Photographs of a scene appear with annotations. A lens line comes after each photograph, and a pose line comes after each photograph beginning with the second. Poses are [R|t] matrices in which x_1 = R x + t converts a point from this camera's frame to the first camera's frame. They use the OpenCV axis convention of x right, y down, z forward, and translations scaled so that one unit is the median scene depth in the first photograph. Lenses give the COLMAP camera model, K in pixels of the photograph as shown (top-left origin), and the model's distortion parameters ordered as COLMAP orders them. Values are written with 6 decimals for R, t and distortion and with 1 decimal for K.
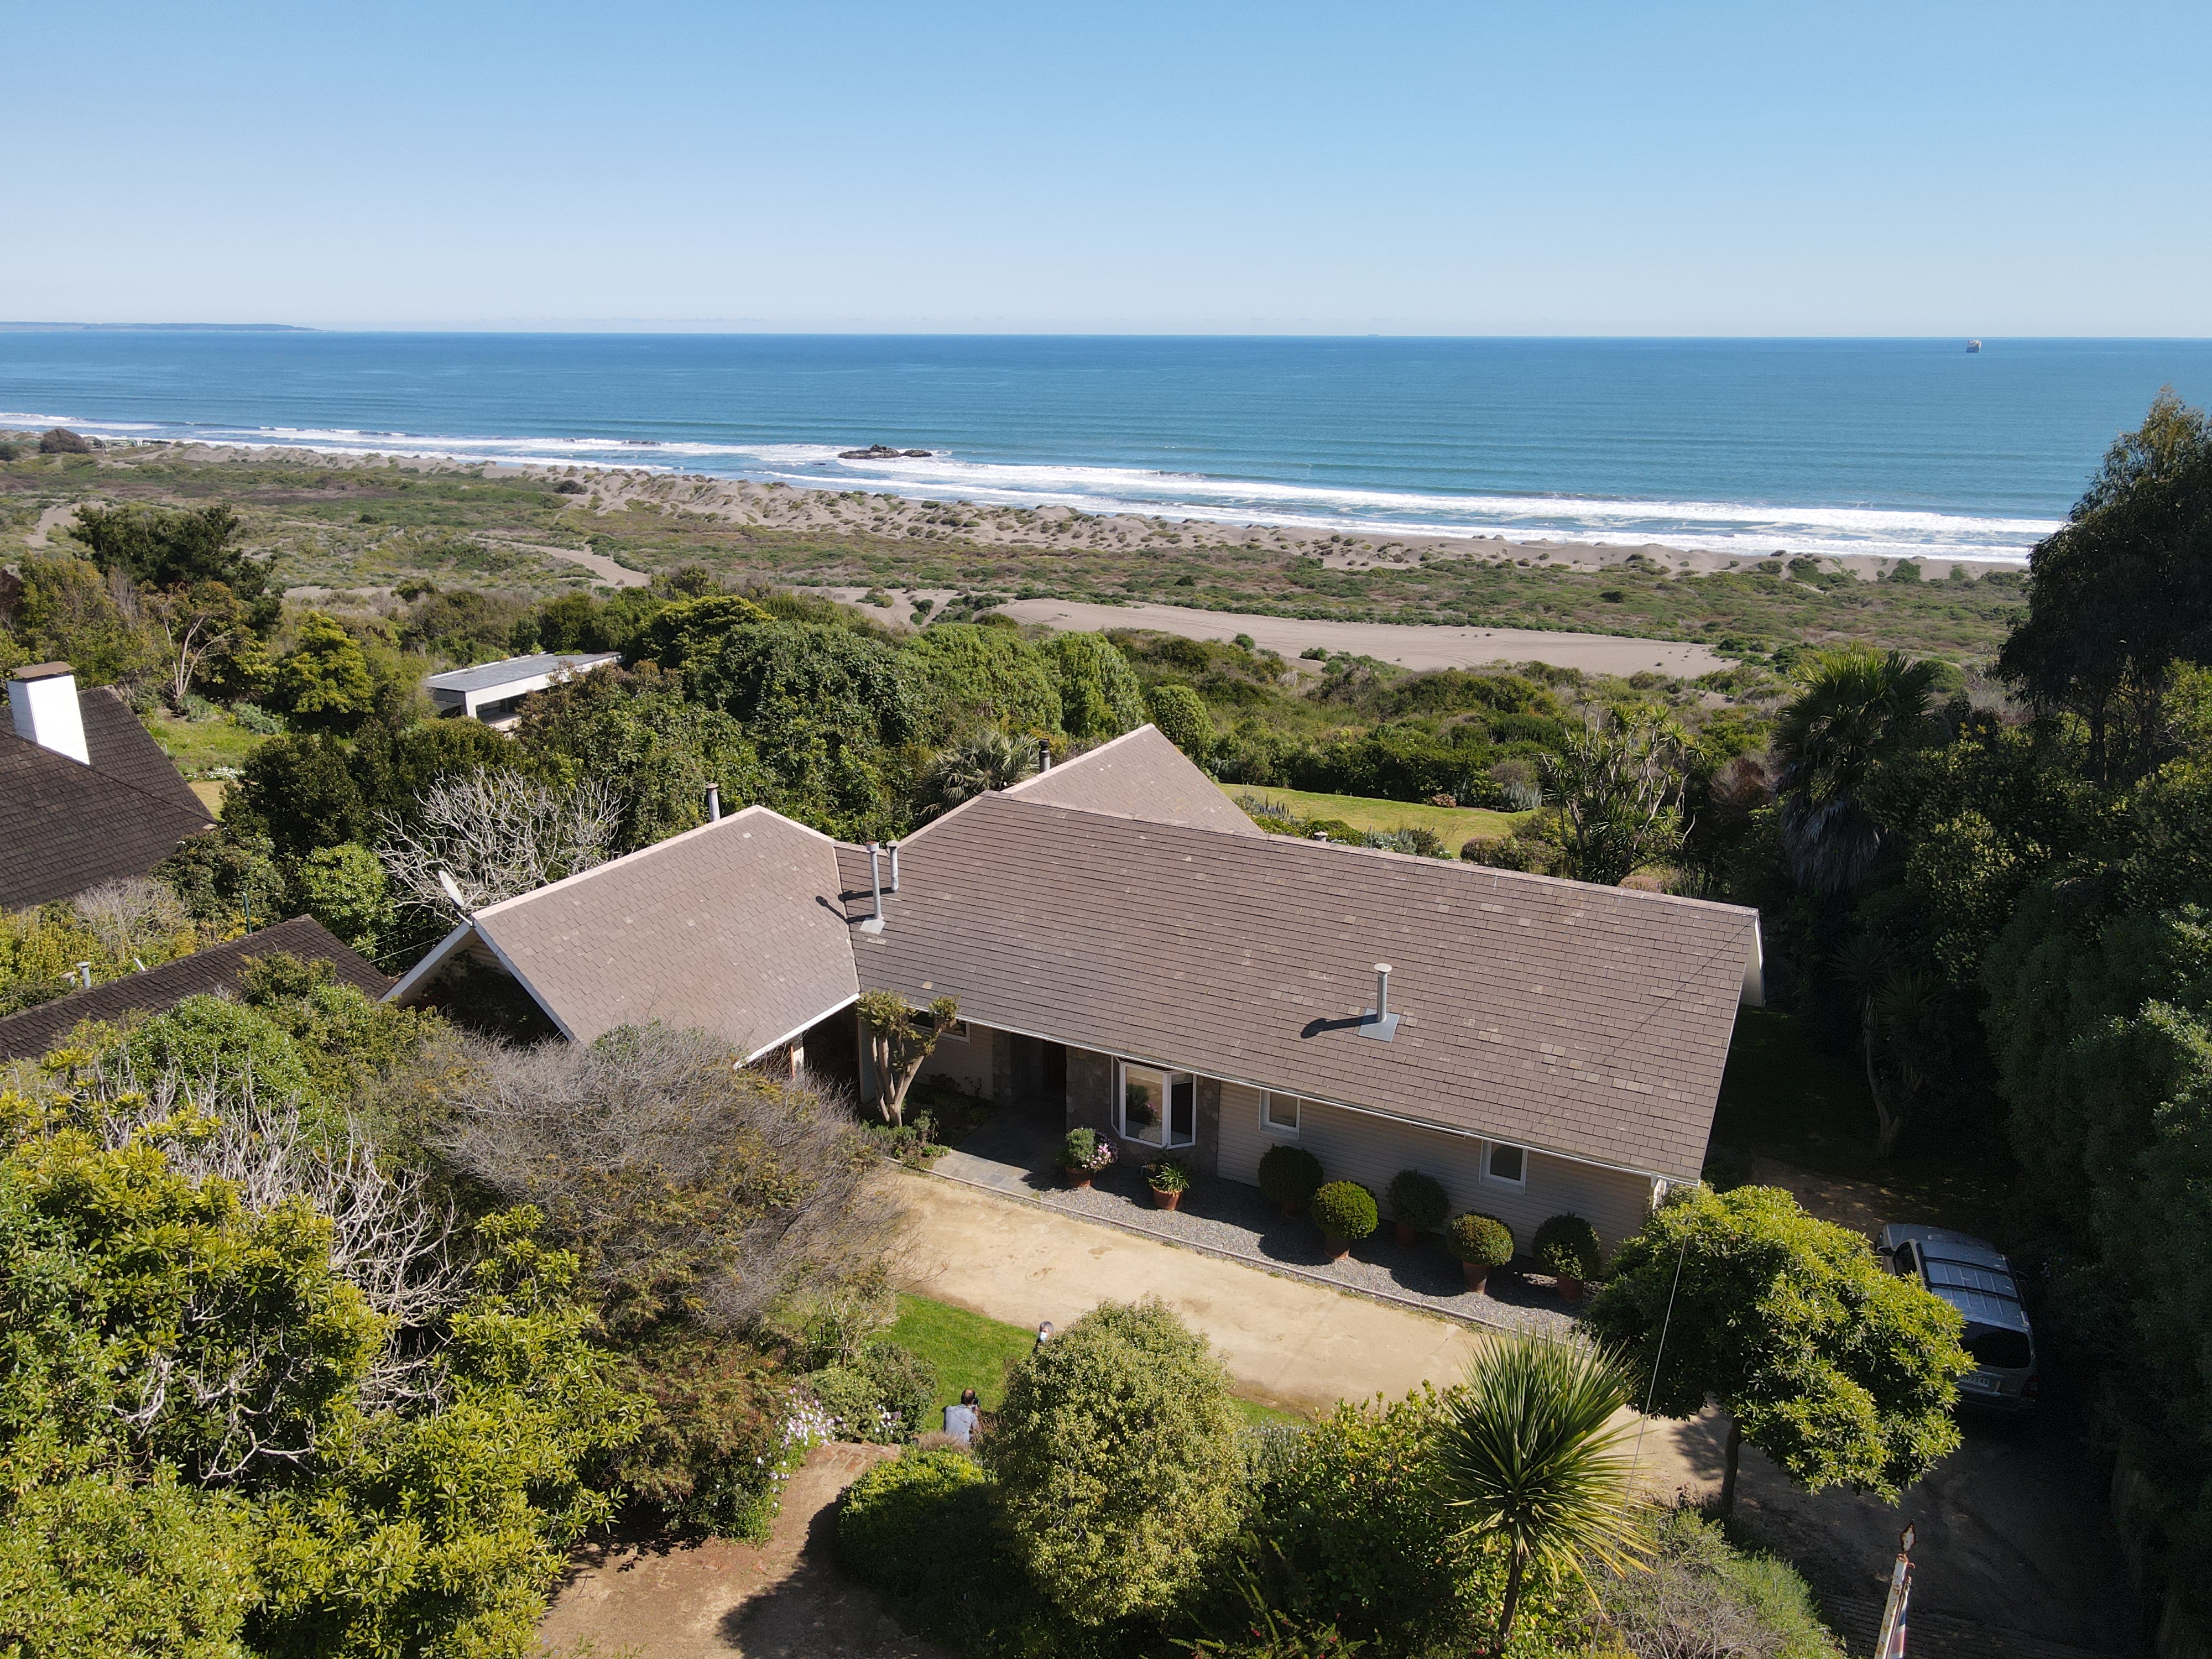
lens RADIAL K [[1624.1, 0, 1106.0], [0, 1624.1, 829.5], [0, 0, 1]] dist [-0.012096, 0.049951]
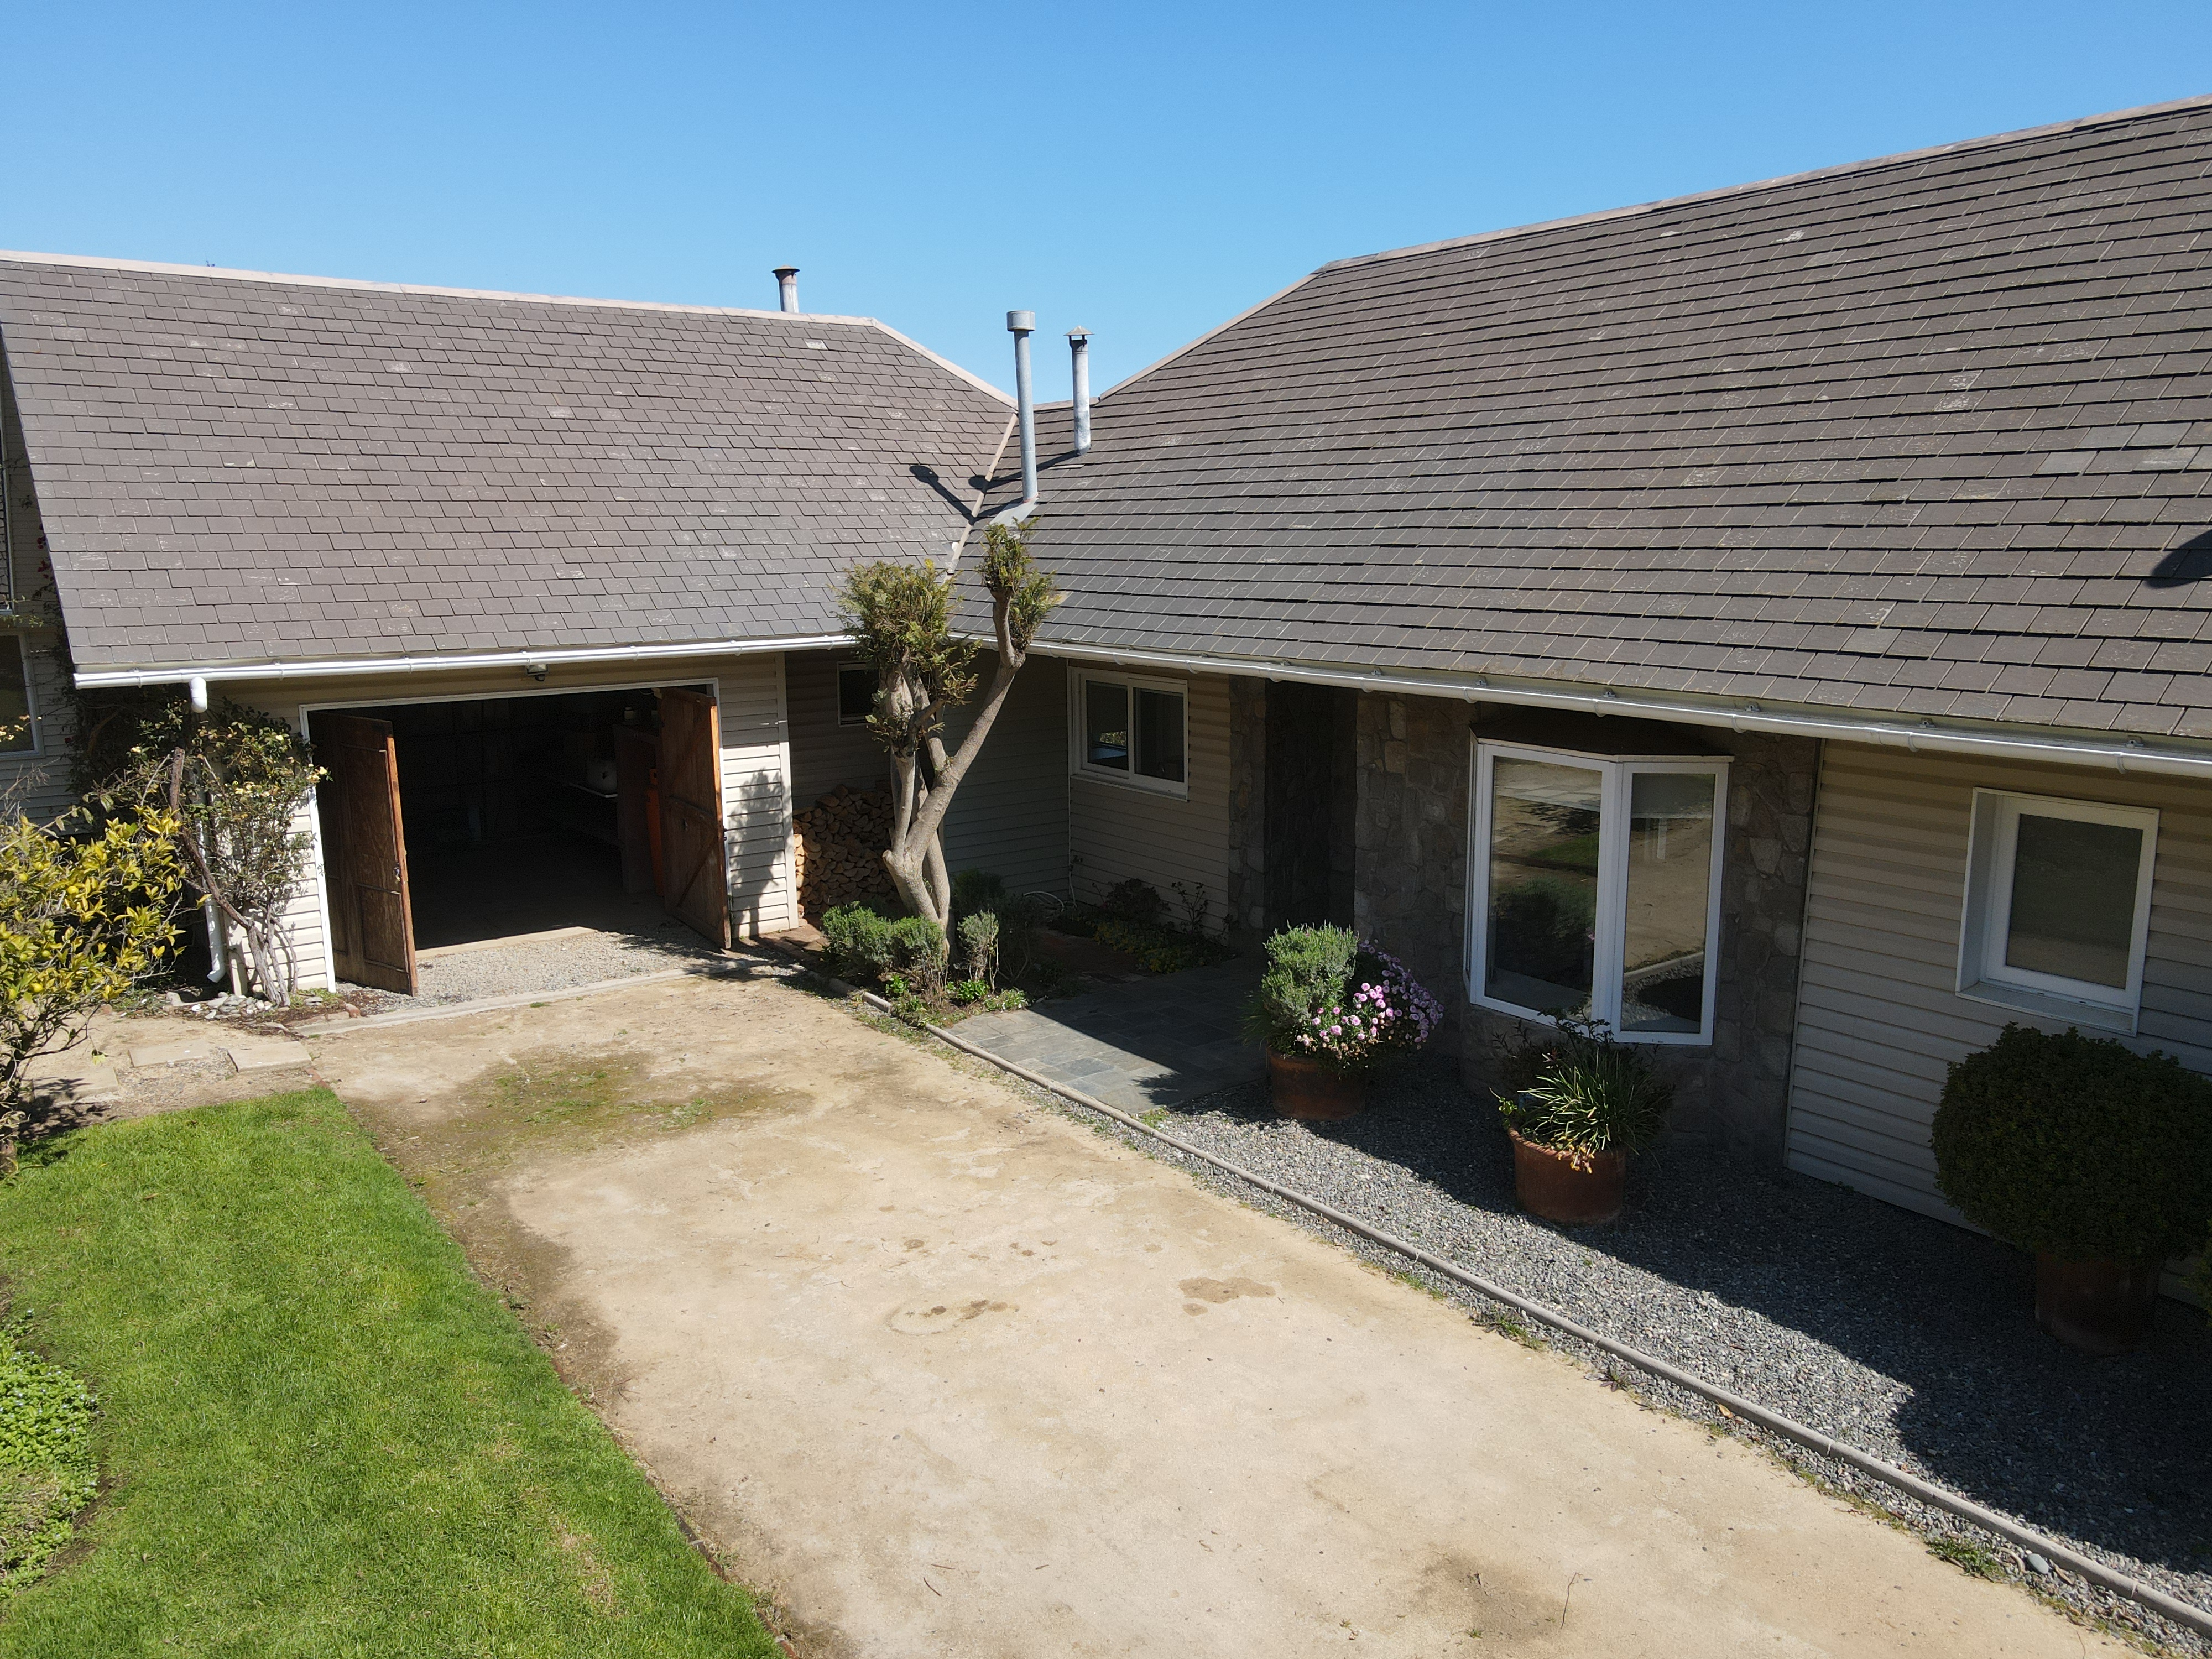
lens RADIAL K [[1624.1, 0, 1106.0], [0, 1624.1, 829.5], [0, 0, 1]] dist [-0.012096, 0.049951]
pose [[0.901924, 0.072226, -0.425813, 0.044572], [-0.119990, 0.989008, -0.086398, 0.110357], [0.414893, 0.129018, 0.900677, 0.390485]]
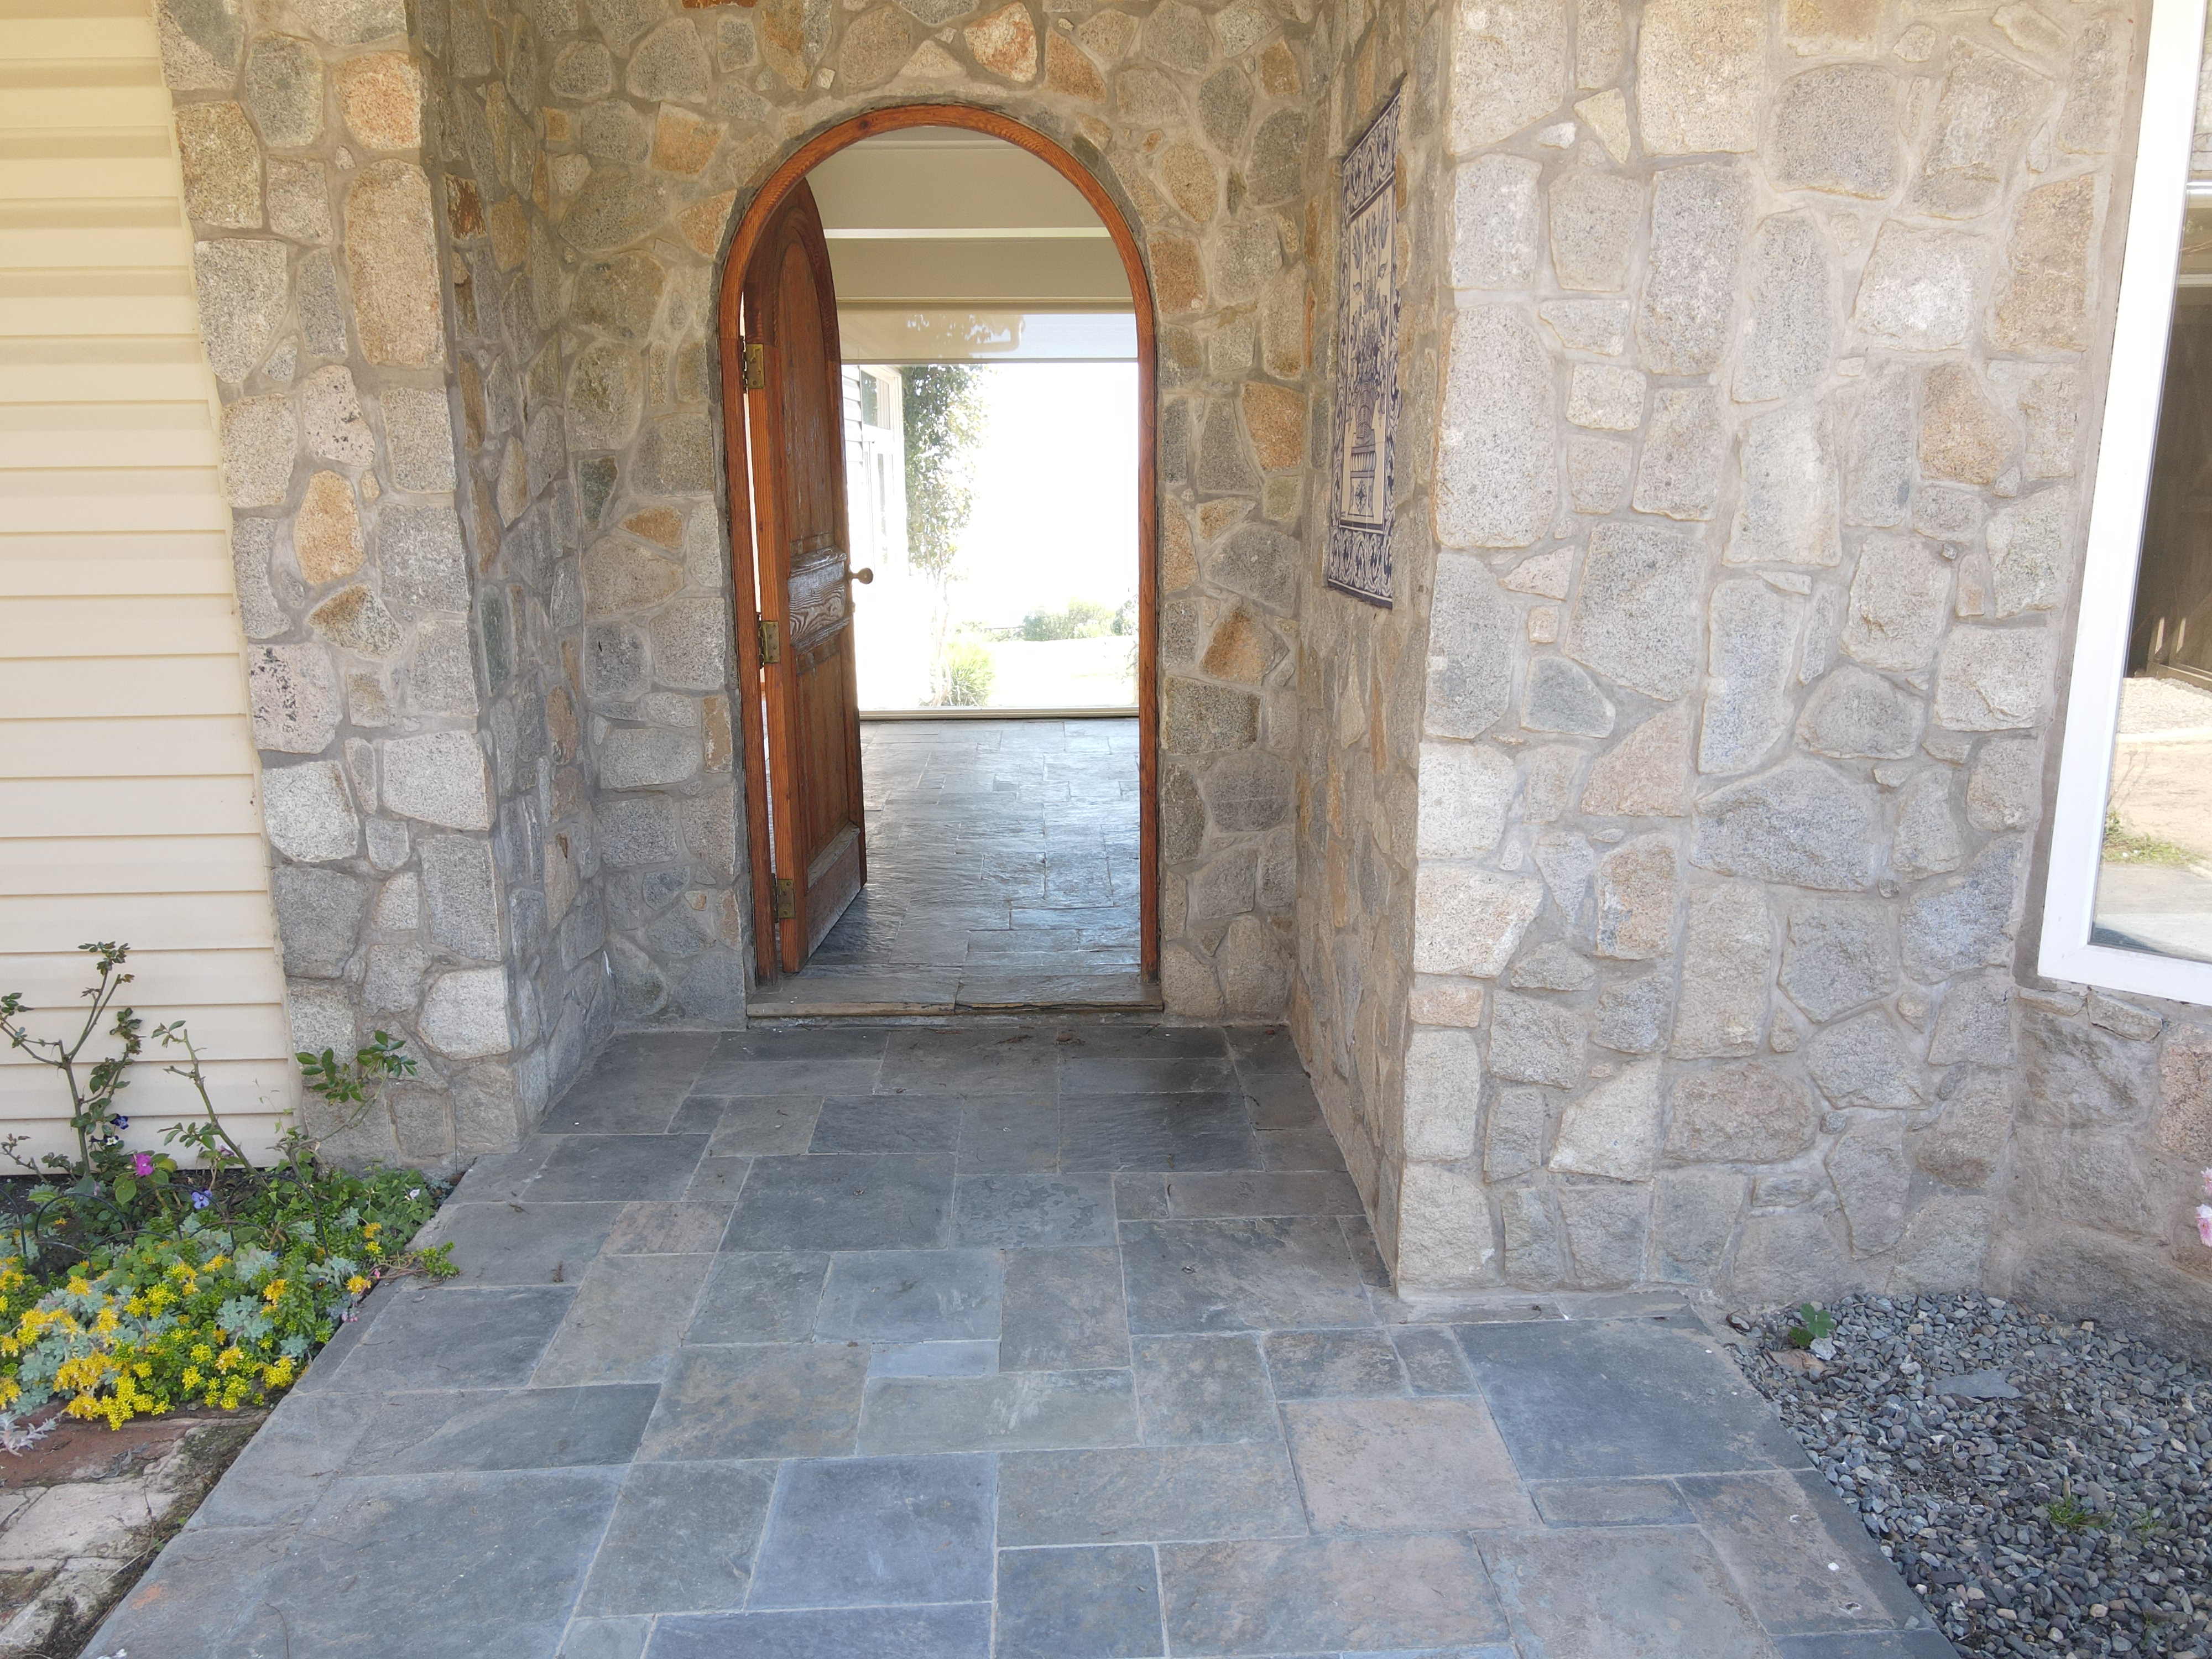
lens RADIAL K [[1624.1, 0, 1106.0], [0, 1624.1, 829.5], [0, 0, 1]] dist [-0.012096, 0.049951]
pose [[0.864812, -0.128189, 0.485456, -0.023503], [0.161280, 0.986545, -0.026805, 0.101292], [-0.475488, 0.101476, 0.873850, 0.515048]]
